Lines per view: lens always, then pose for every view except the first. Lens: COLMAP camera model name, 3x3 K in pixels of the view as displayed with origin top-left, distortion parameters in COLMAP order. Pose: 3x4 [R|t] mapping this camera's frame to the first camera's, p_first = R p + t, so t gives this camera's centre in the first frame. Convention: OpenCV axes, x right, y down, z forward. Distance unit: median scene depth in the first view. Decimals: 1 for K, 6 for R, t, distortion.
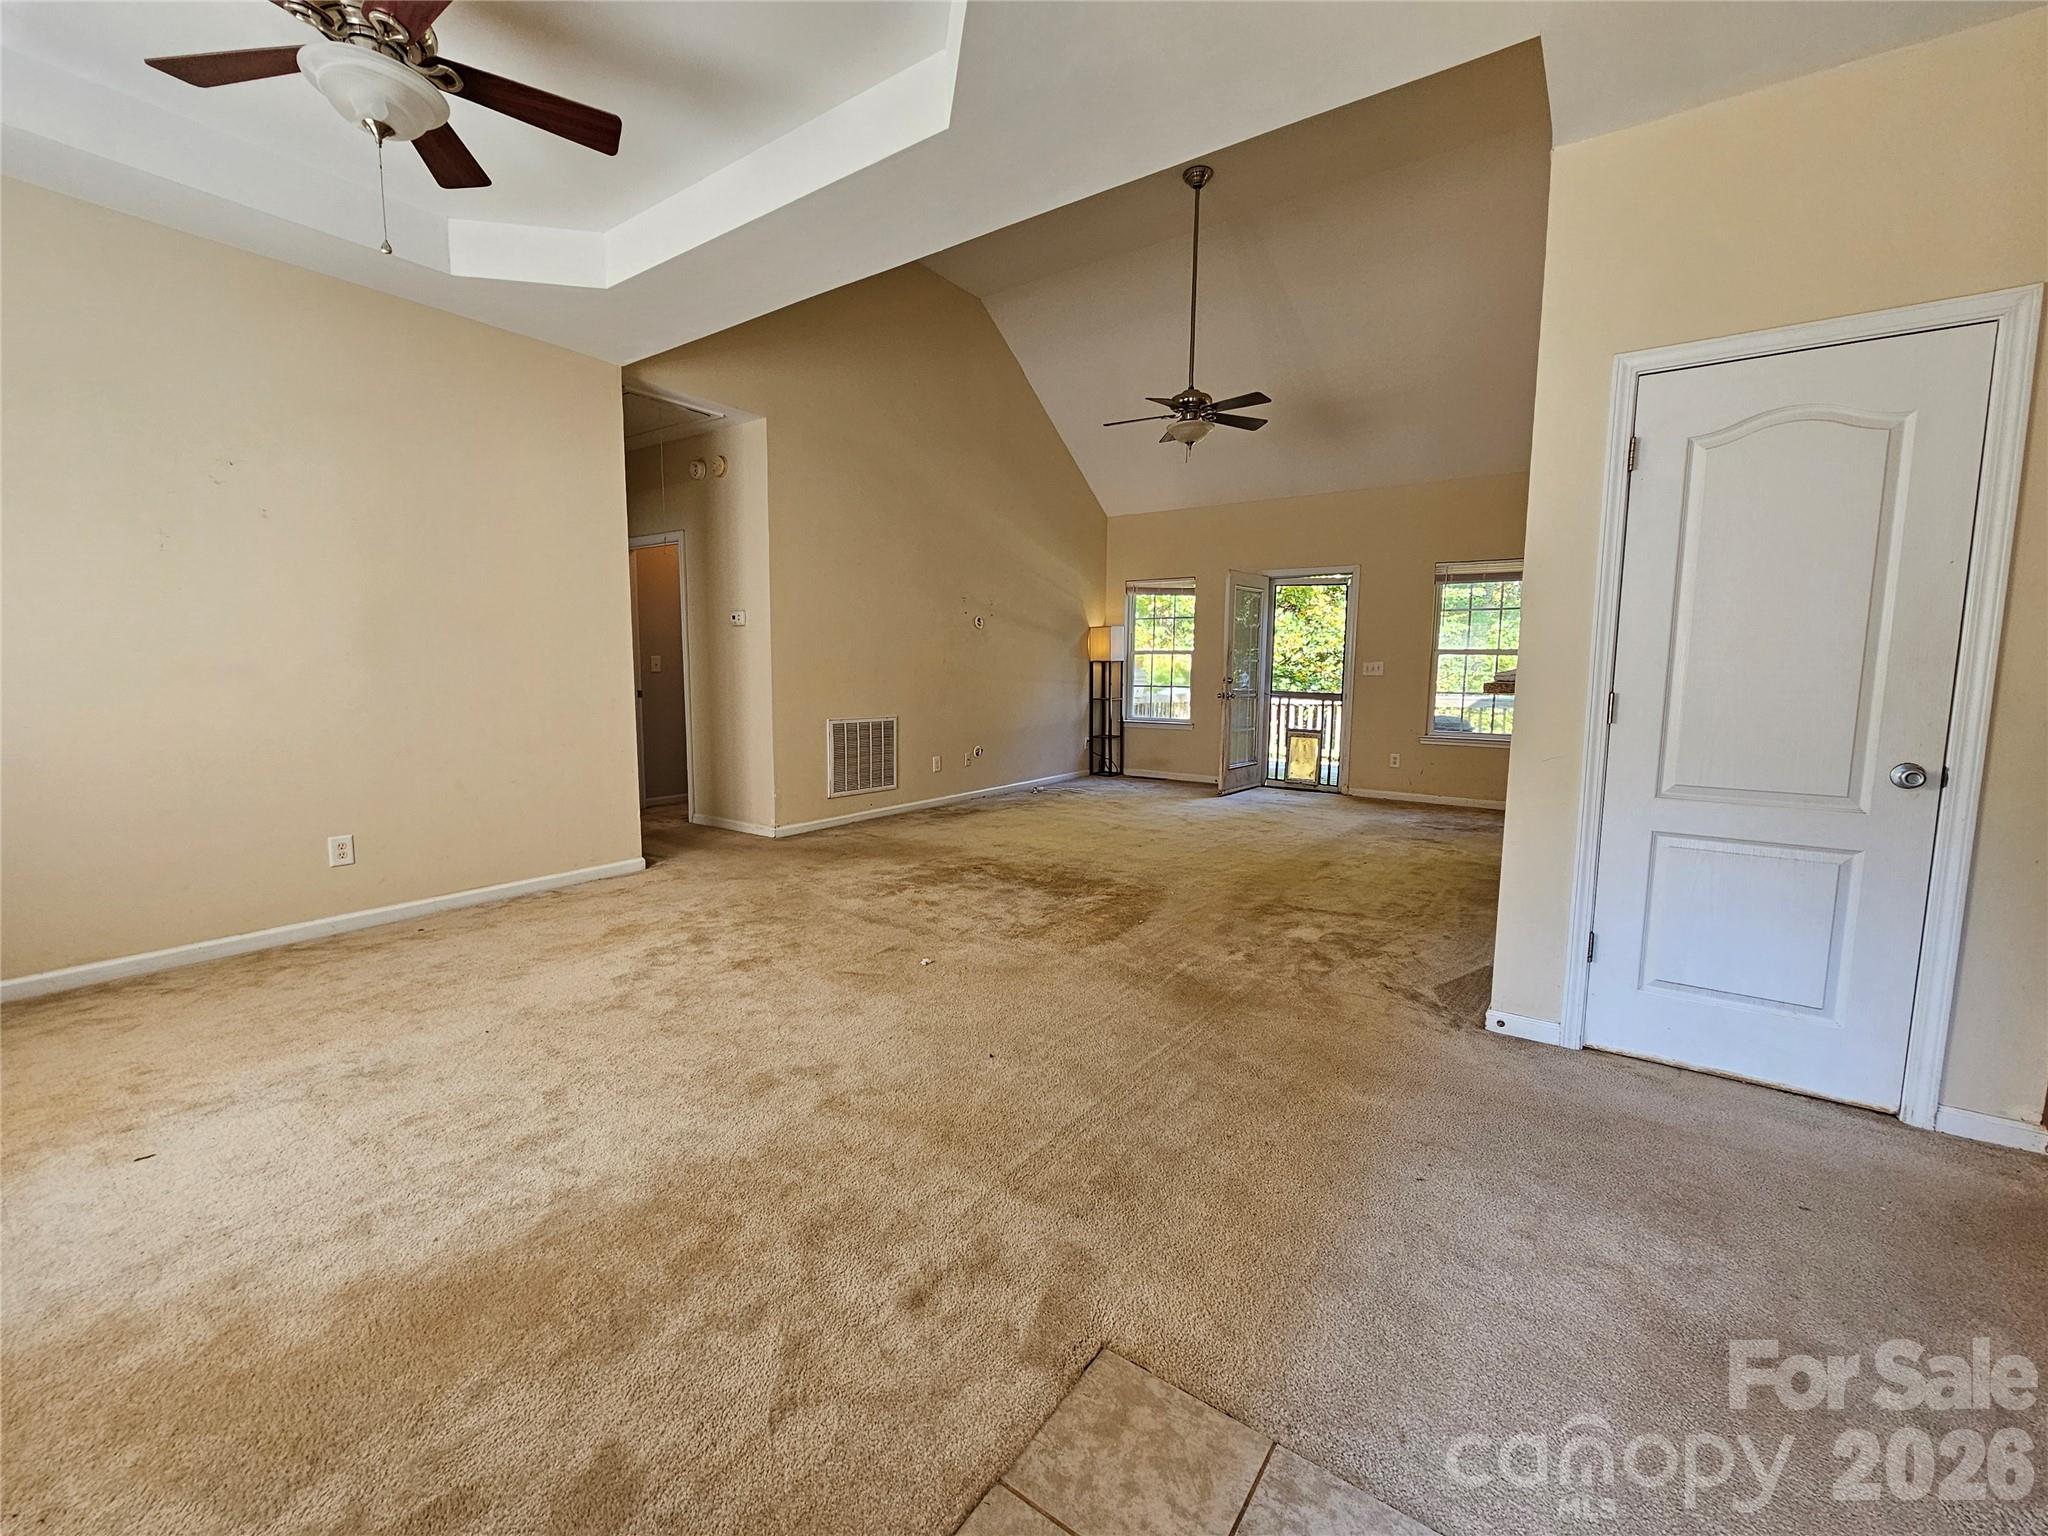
lens RADIAL K [[839.0, 0, 1020.3], [0, 839.0, 767.4], [0, 0, 1]] dist [0.007688, 0.000163]
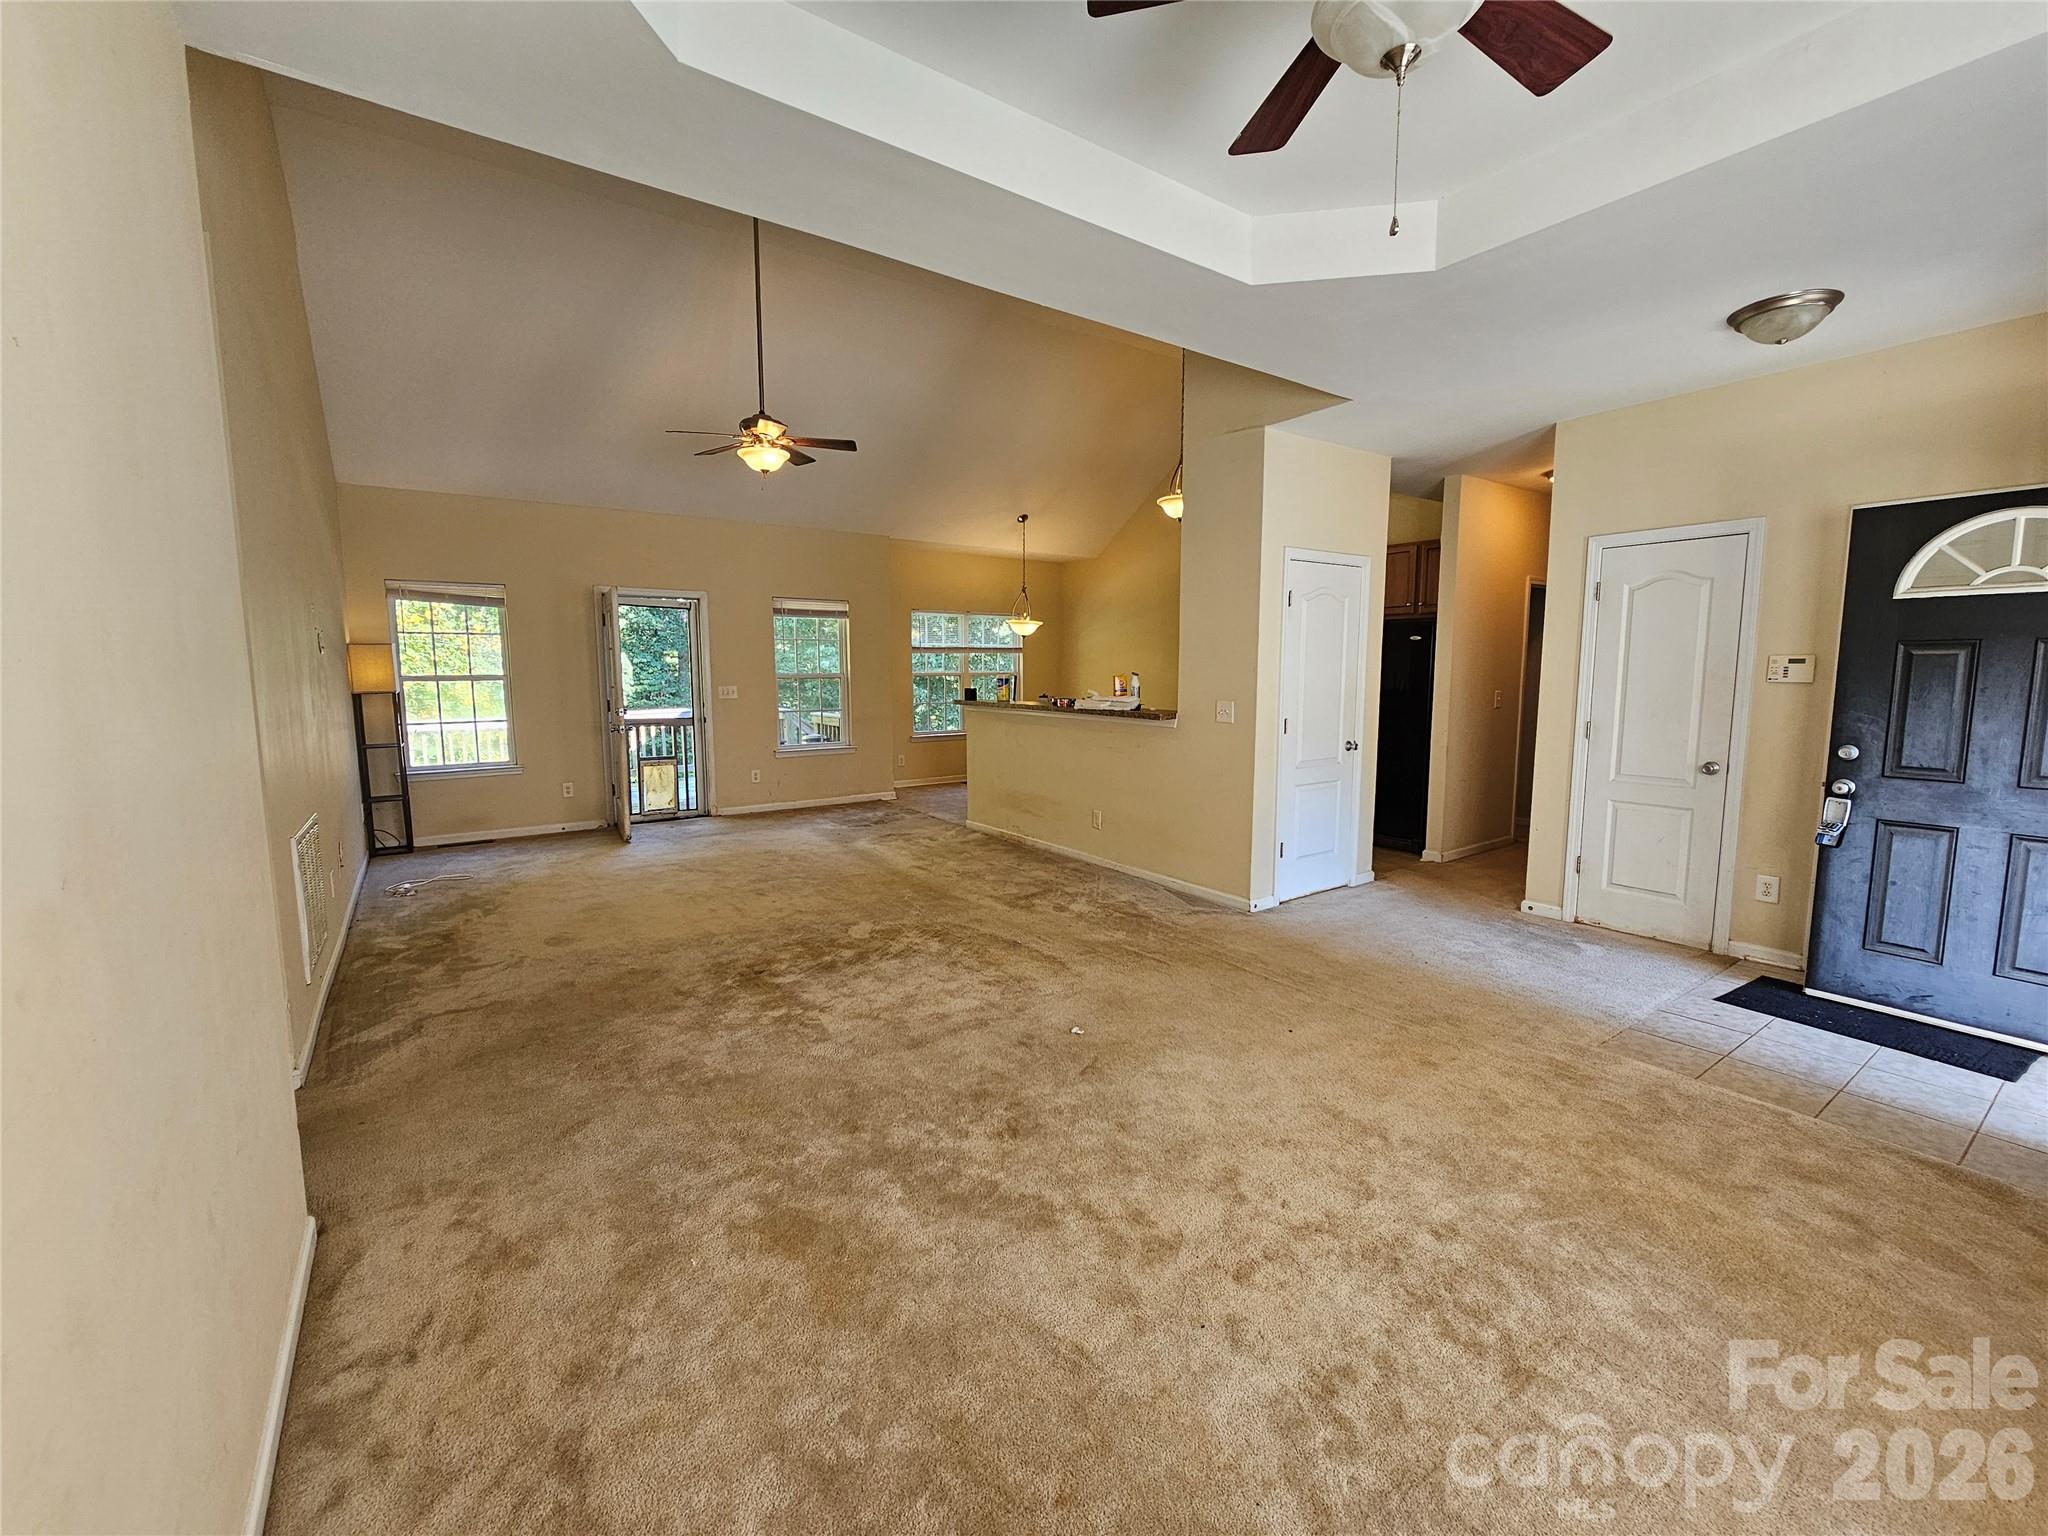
lens RADIAL K [[839.0, 0, 1018.8], [0, 839.0, 756.8], [0, 0, 1]] dist [0.007688, 0.000163]
pose [[0.330172, -0.112343, 0.937212, -0.423212], [0.117841, 0.990030, 0.077160, -0.070941], [-0.936536, 0.084966, 0.340118, 0.289558]]
